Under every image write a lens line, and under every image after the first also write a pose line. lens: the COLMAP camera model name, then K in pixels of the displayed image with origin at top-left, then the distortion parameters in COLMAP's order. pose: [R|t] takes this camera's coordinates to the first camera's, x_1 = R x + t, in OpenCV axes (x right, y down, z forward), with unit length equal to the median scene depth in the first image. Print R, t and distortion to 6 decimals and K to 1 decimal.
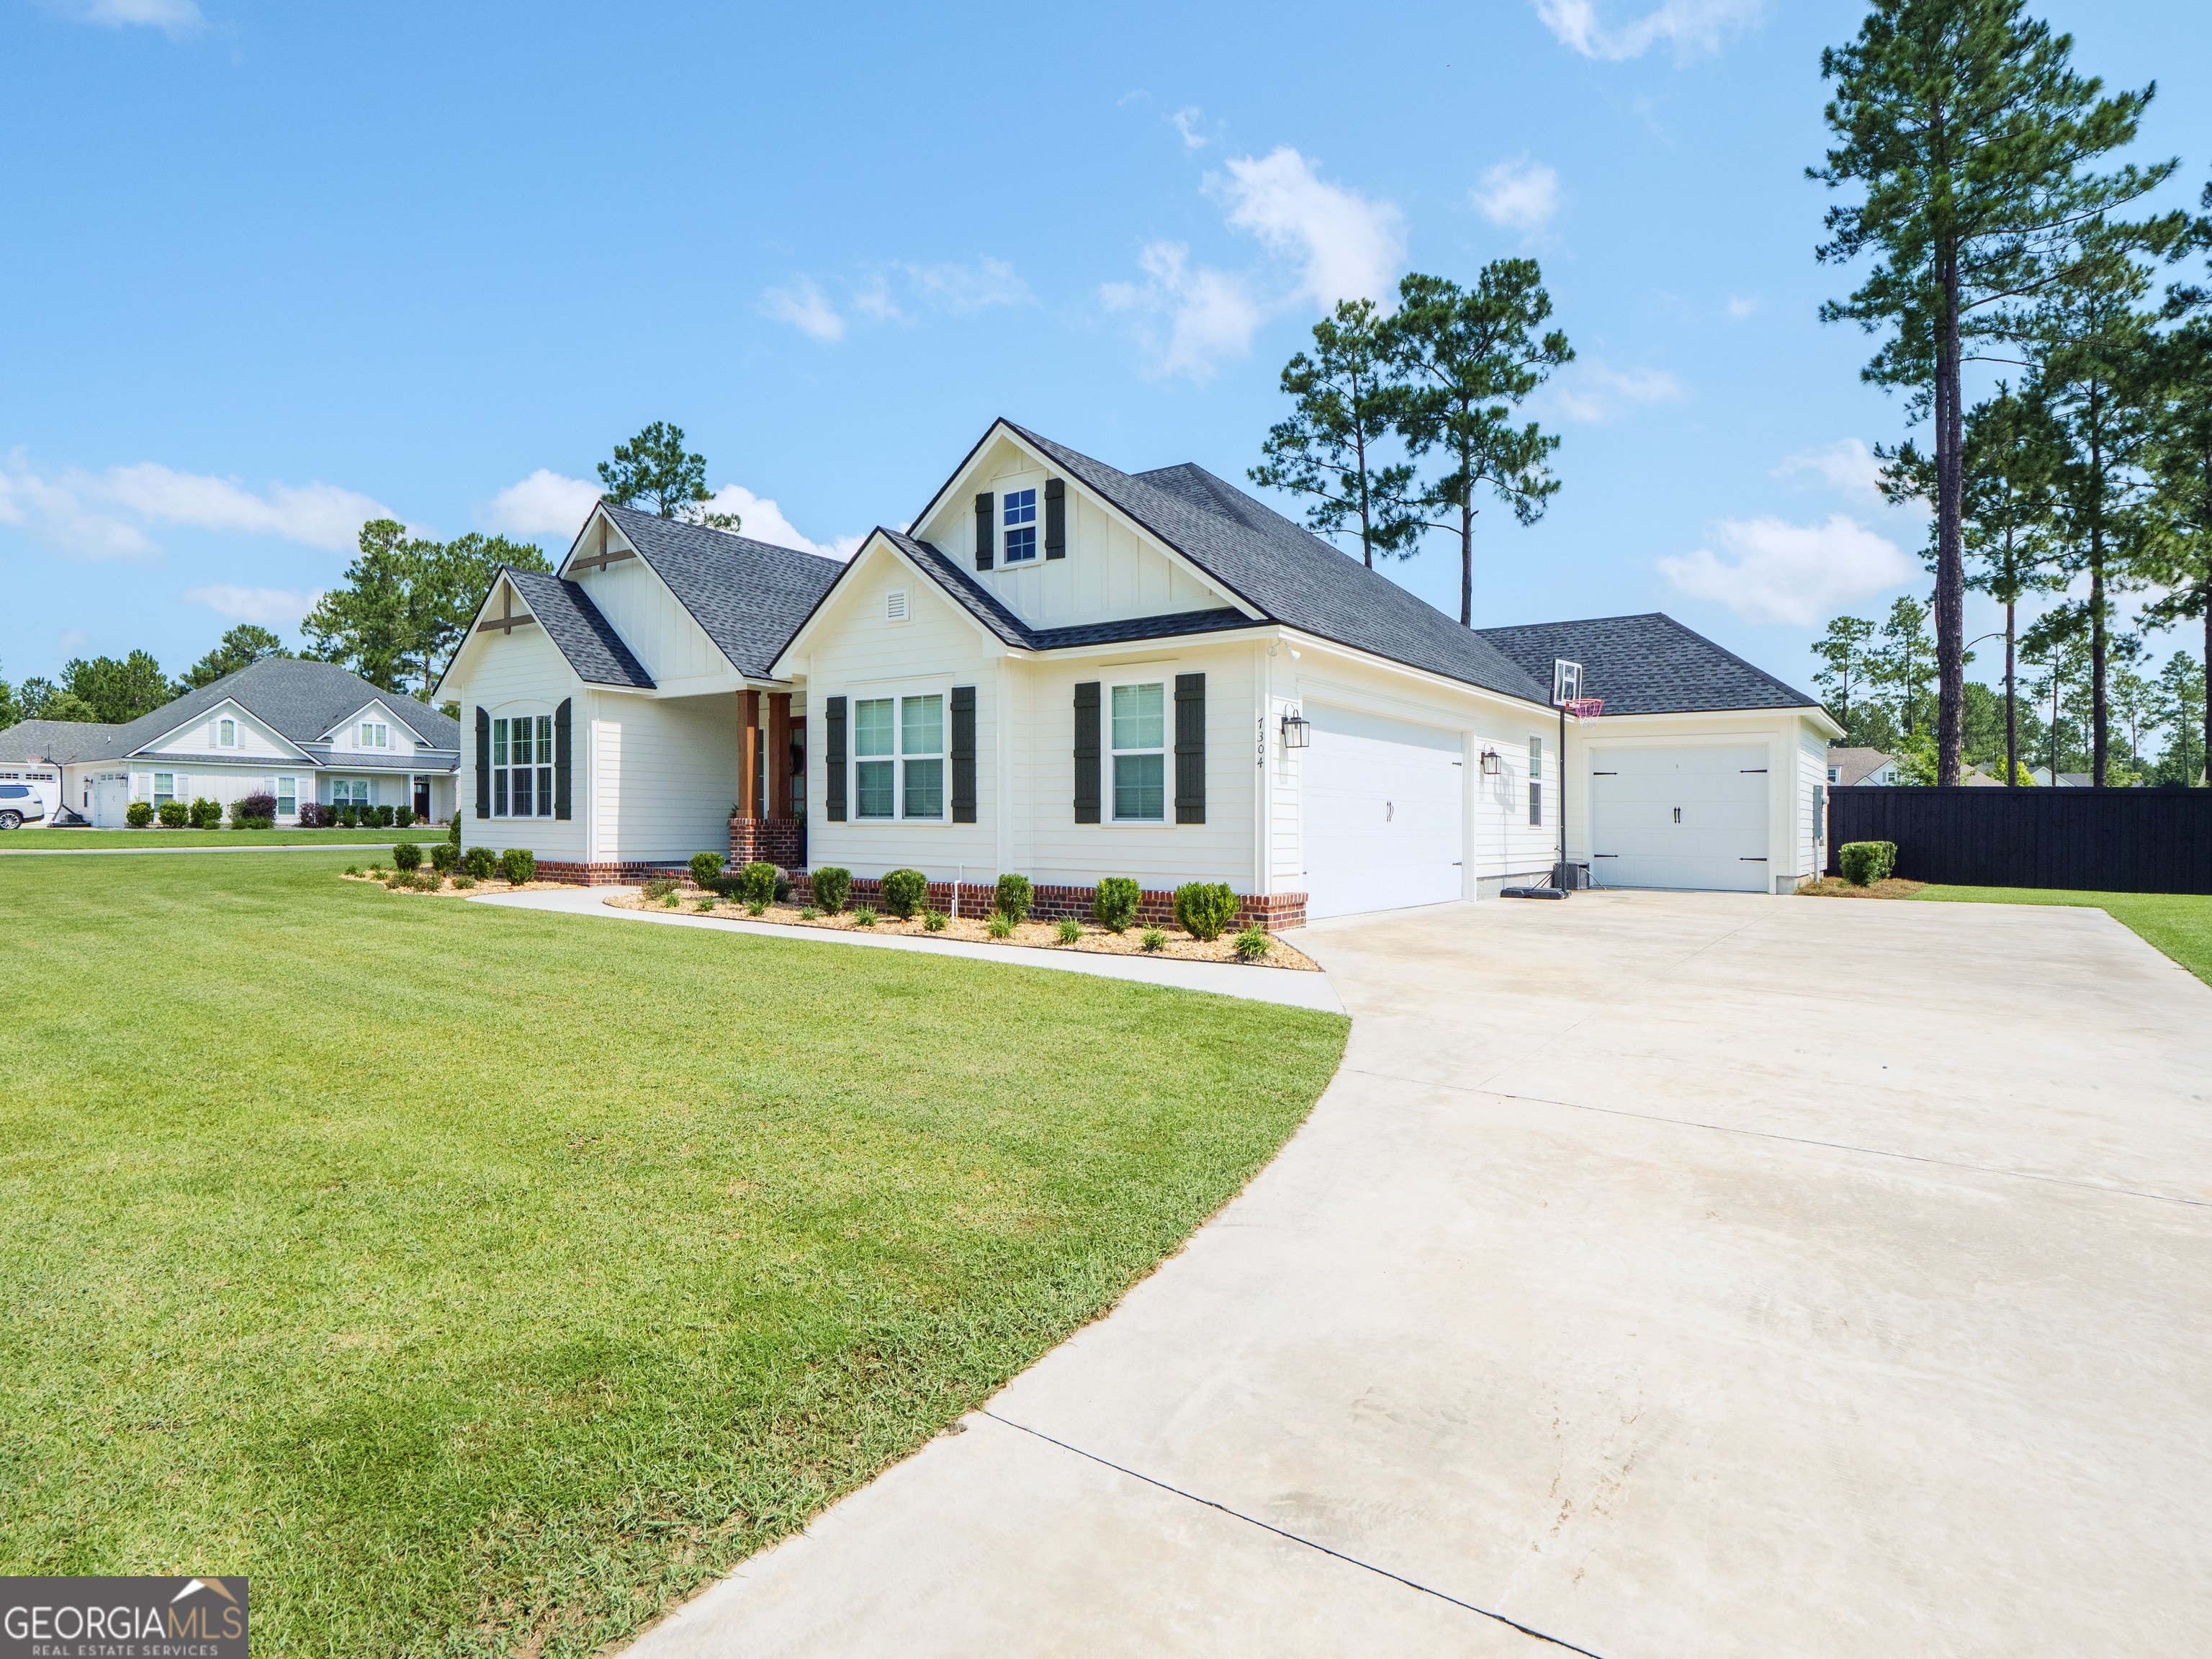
lens RADIAL K [[1163.3, 0, 1077.6], [0, 1163.3, 794.5], [0, 0, 1]] dist [0.004597, -0.001047]
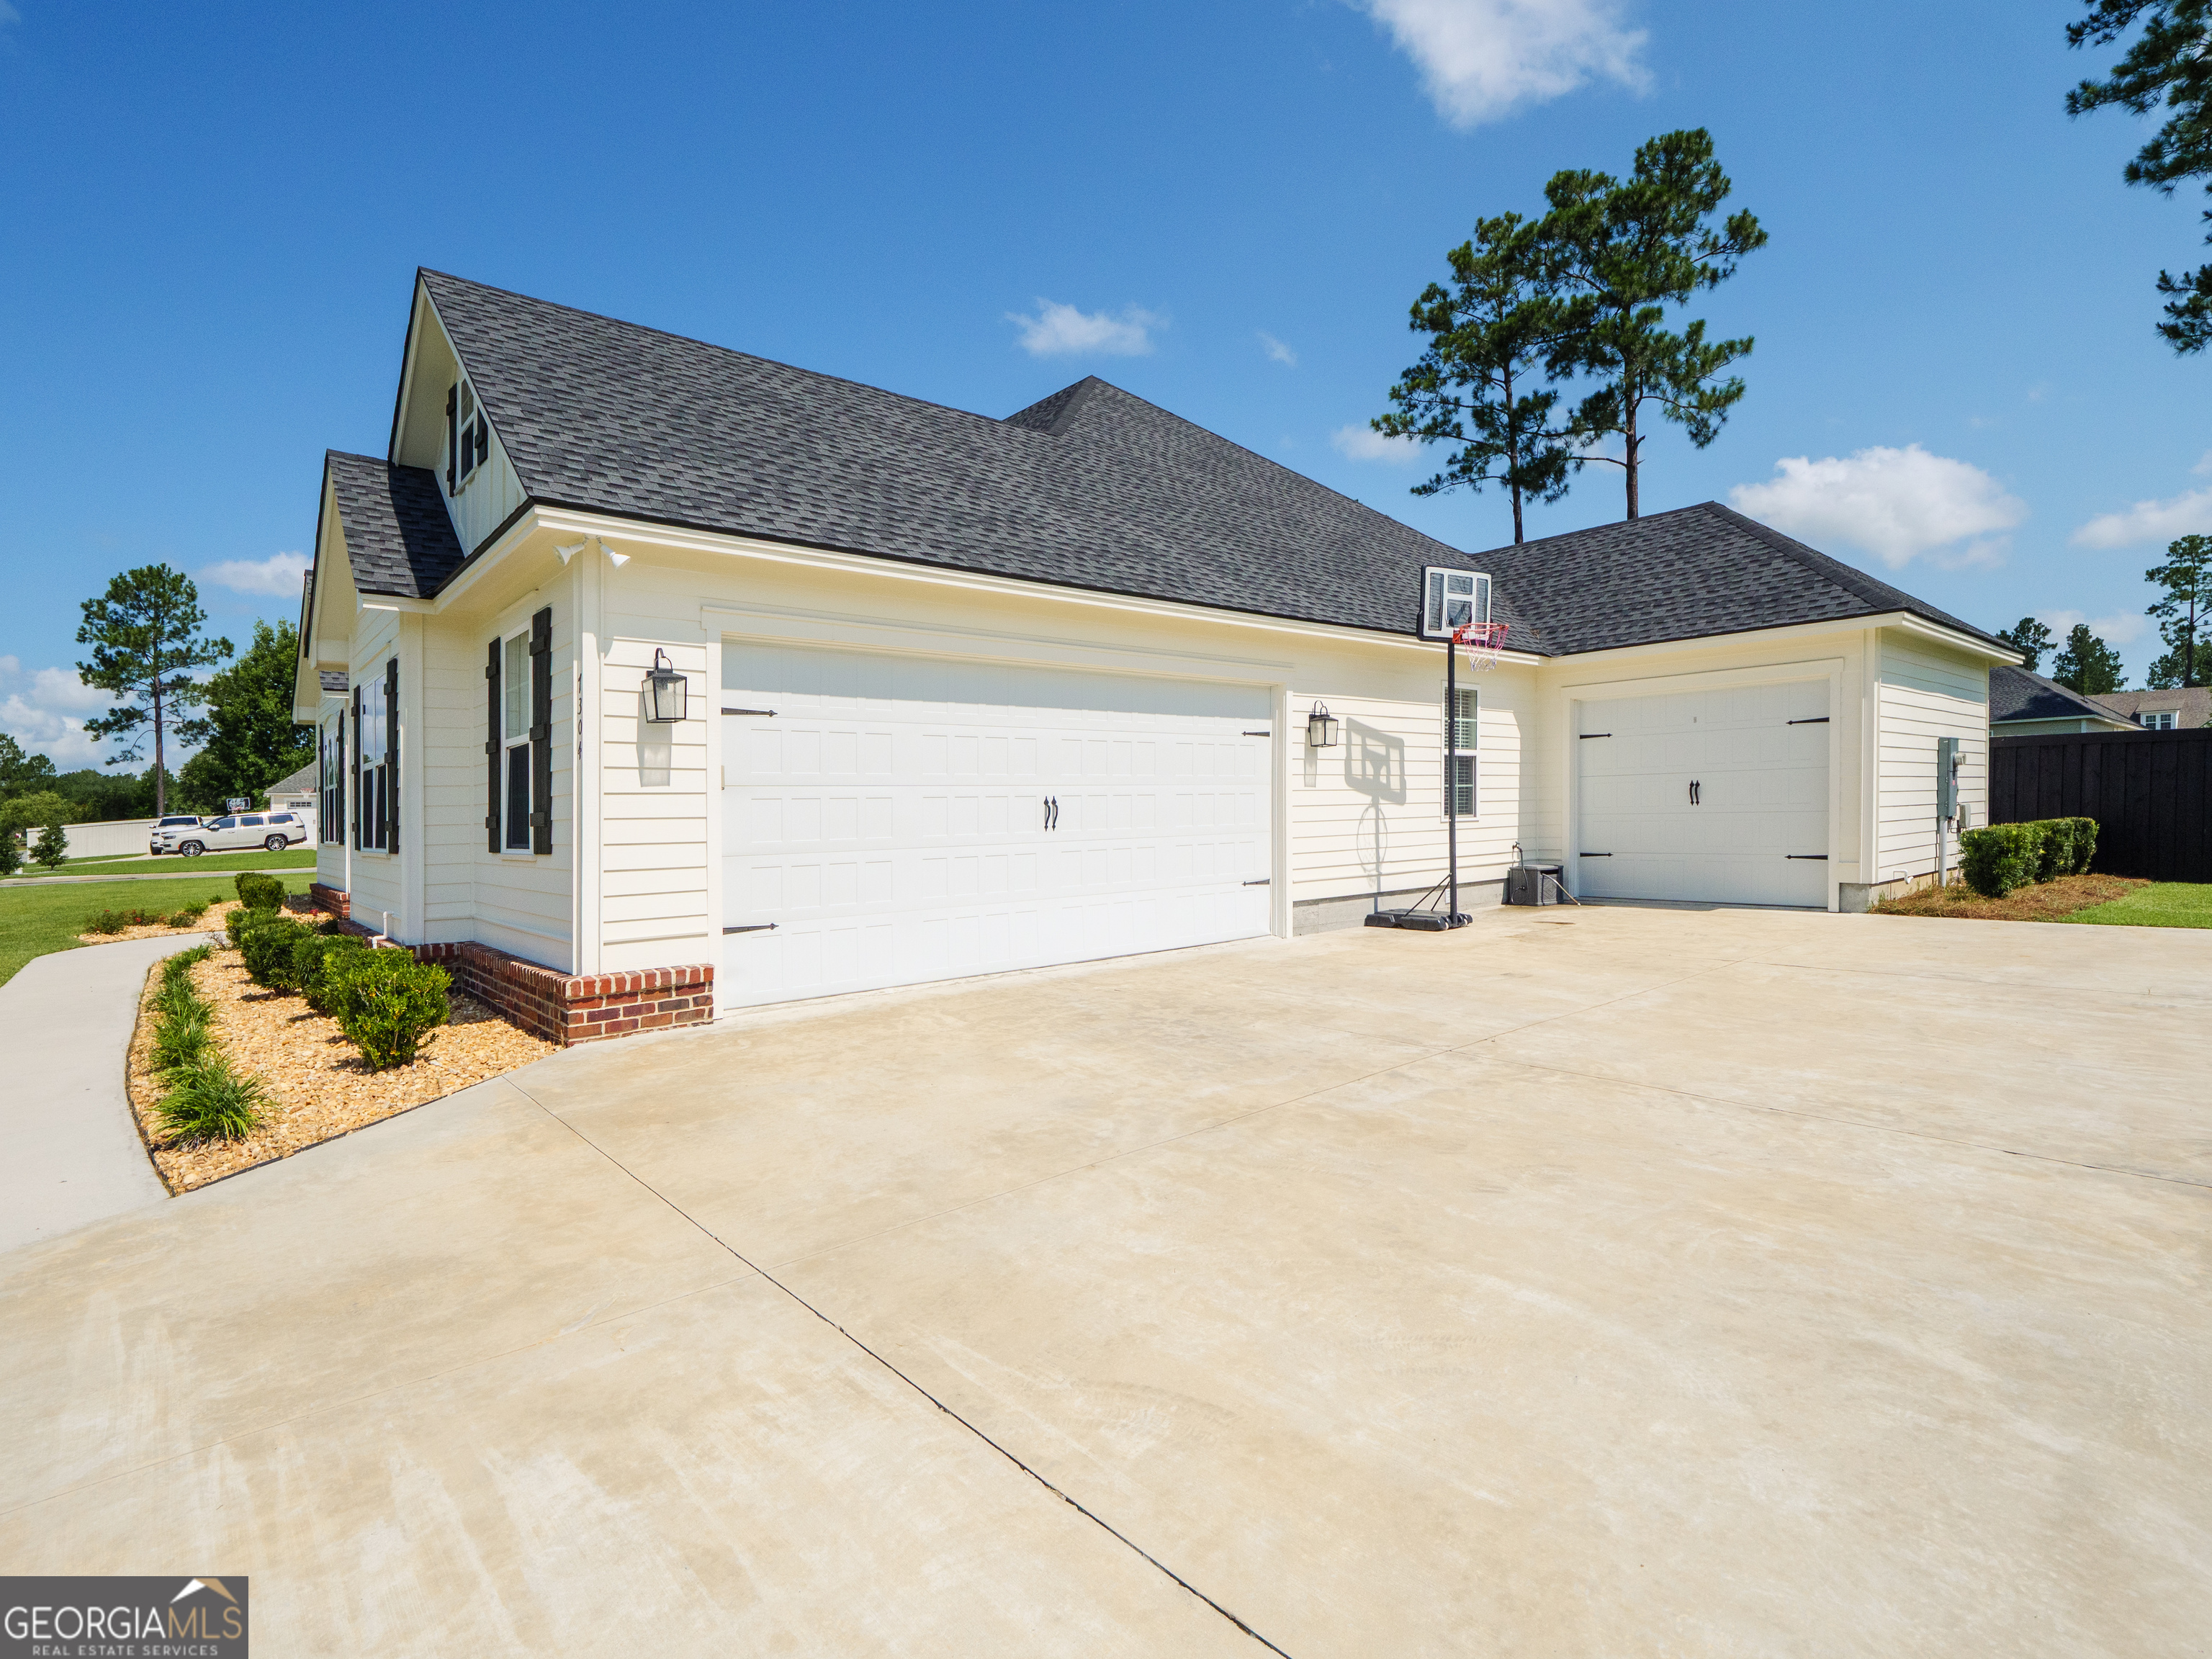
lens RADIAL K [[1064.9, 0, 1106.0], [0, 1064.9, 829.5], [0, 0, 1]] dist [-0.015331, 0.004887]
pose [[0.972604, -0.030076, -0.230515, 0.147025], [0.040347, 0.998386, 0.039972, 0.000361], [0.228941, -0.048178, 0.972247, 0.147459]]
